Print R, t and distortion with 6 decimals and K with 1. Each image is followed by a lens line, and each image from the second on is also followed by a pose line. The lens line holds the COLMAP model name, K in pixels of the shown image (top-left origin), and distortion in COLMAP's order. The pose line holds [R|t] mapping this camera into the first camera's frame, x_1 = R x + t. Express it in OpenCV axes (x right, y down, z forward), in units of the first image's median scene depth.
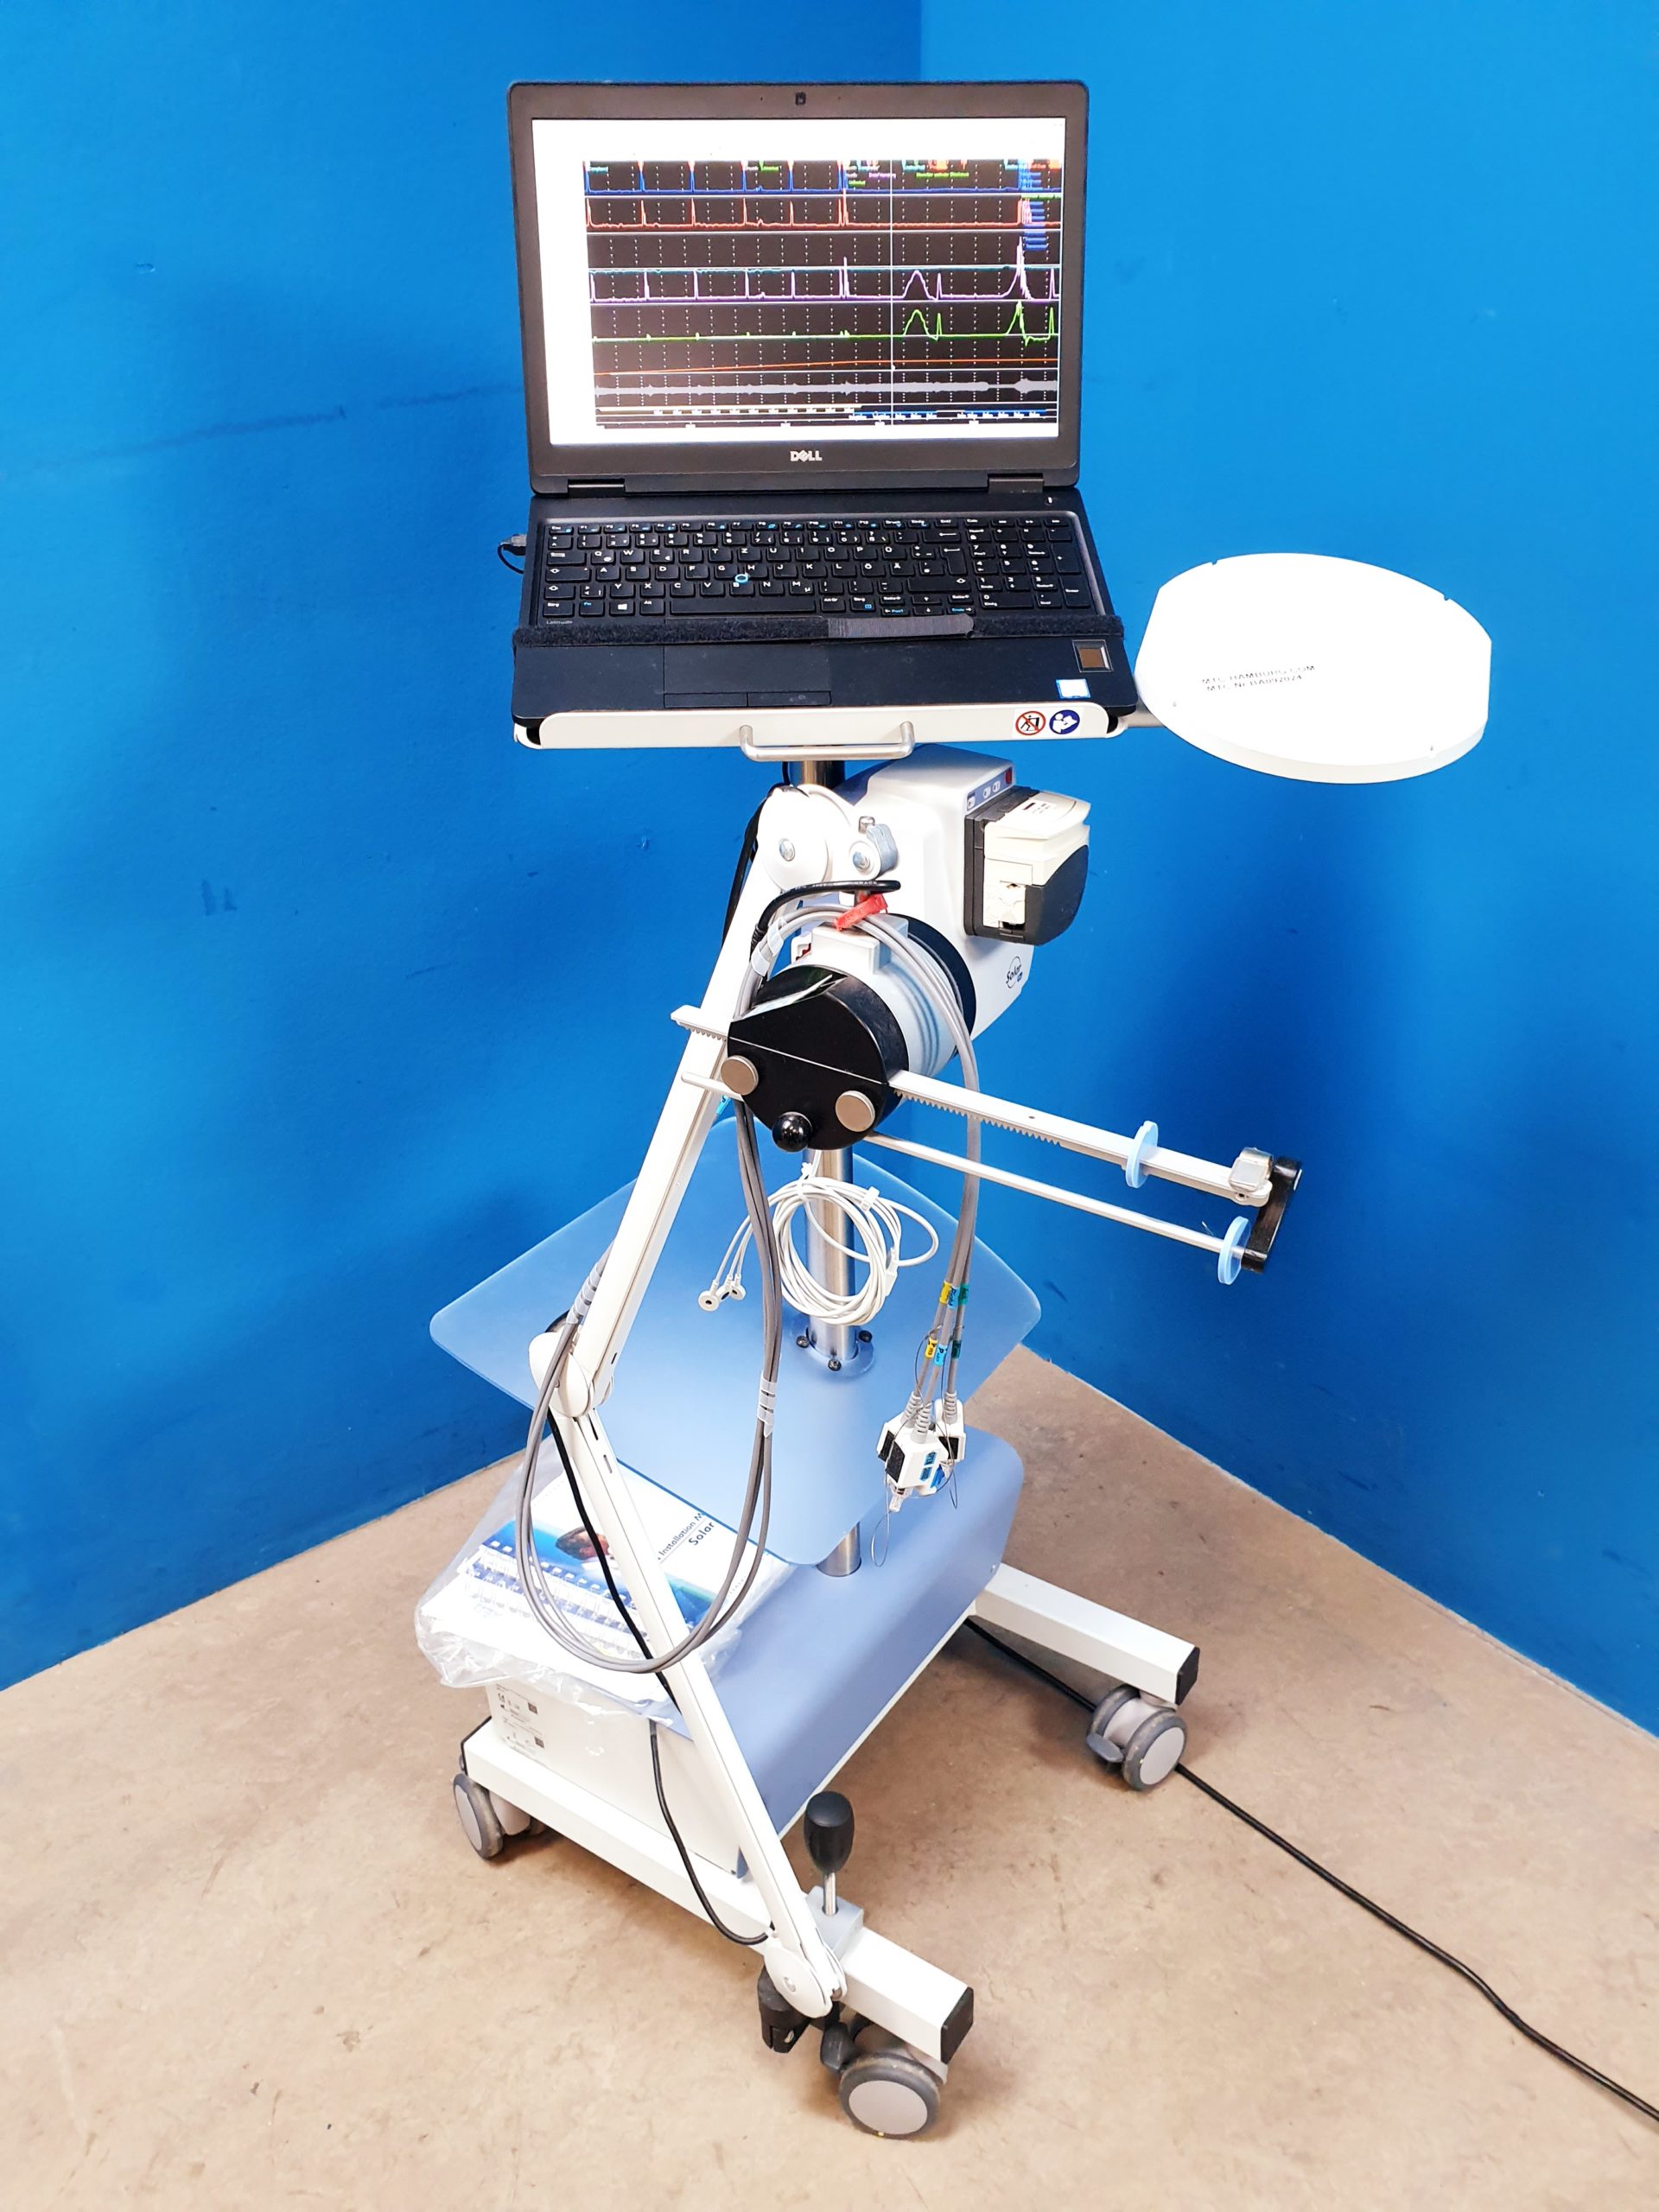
lens RADIAL K [[1695.7, 0, 822.0], [0, 1695.7, 1077.2], [0, 0, 1]] dist [-0.051785, 0.111027]
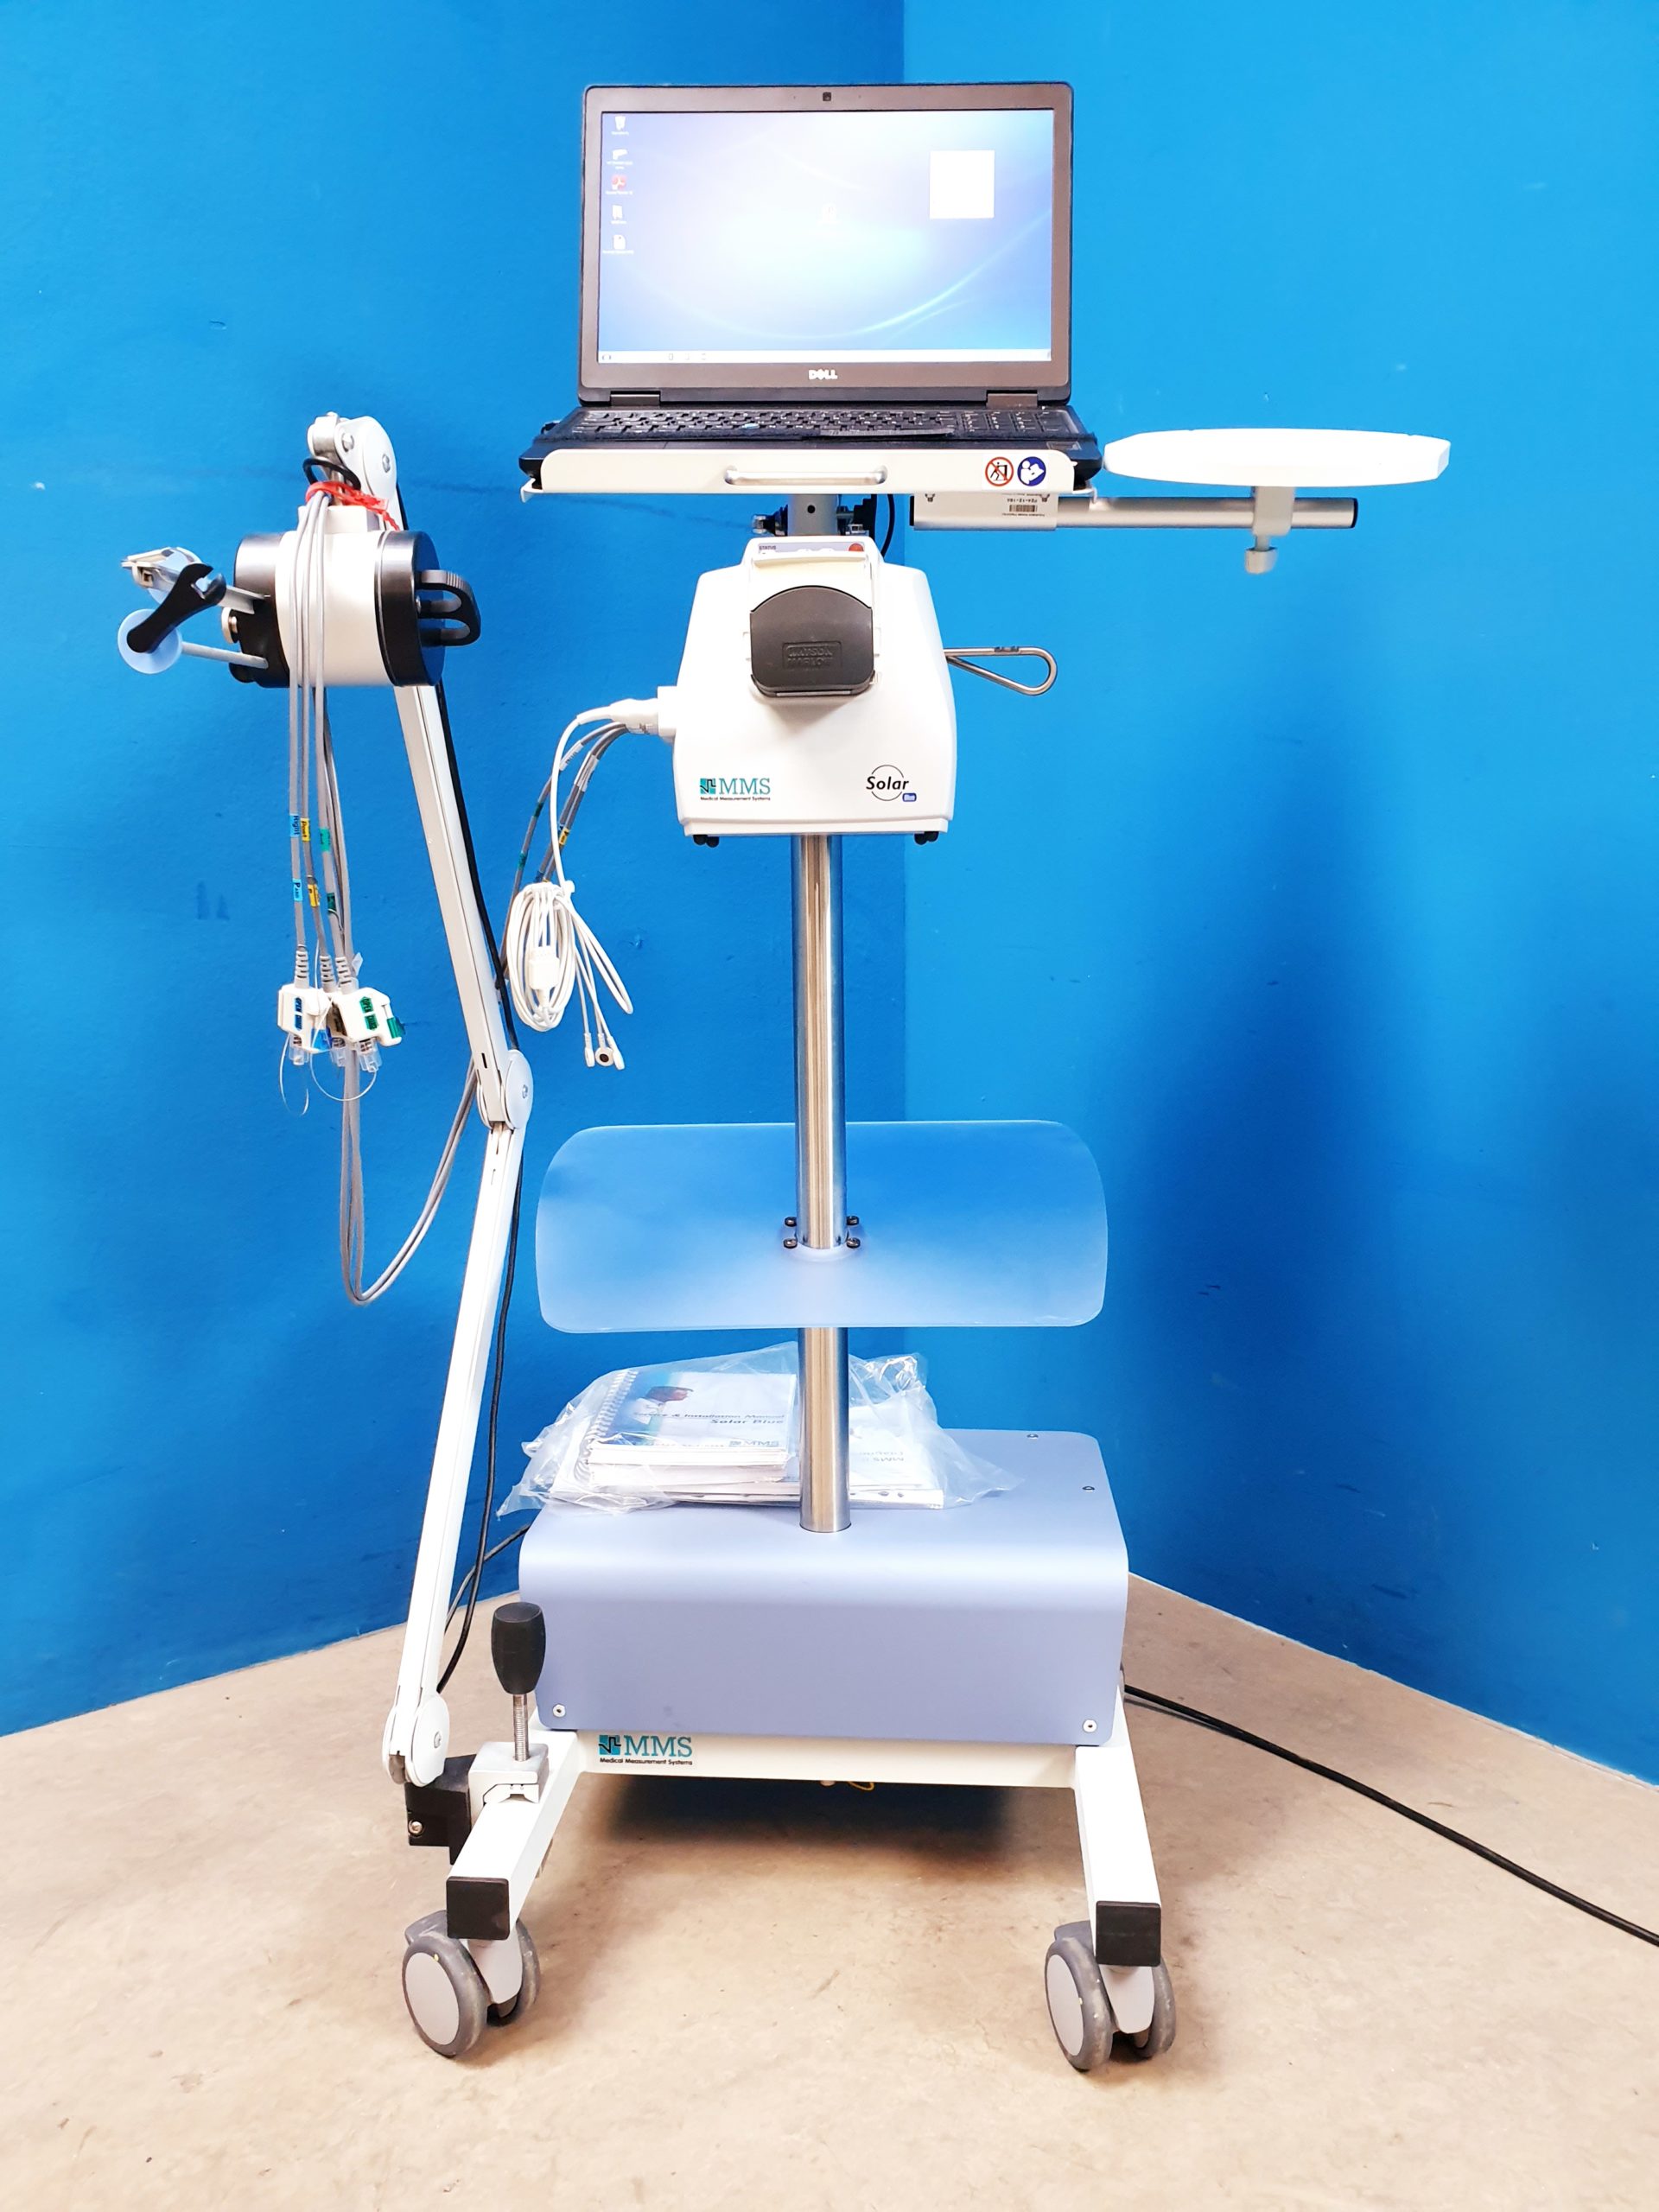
lens RADIAL K [[1671.7, 0, 829.5], [0, 1671.7, 1106.0], [0, 0, 1]] dist [-0.015103, 0.052097]
pose [[0.999934, 0.010236, -0.005191, 0.022703], [-0.011353, 0.948520, -0.316515, 0.344974], [0.001684, 0.316553, 0.948573, 0.088052]]
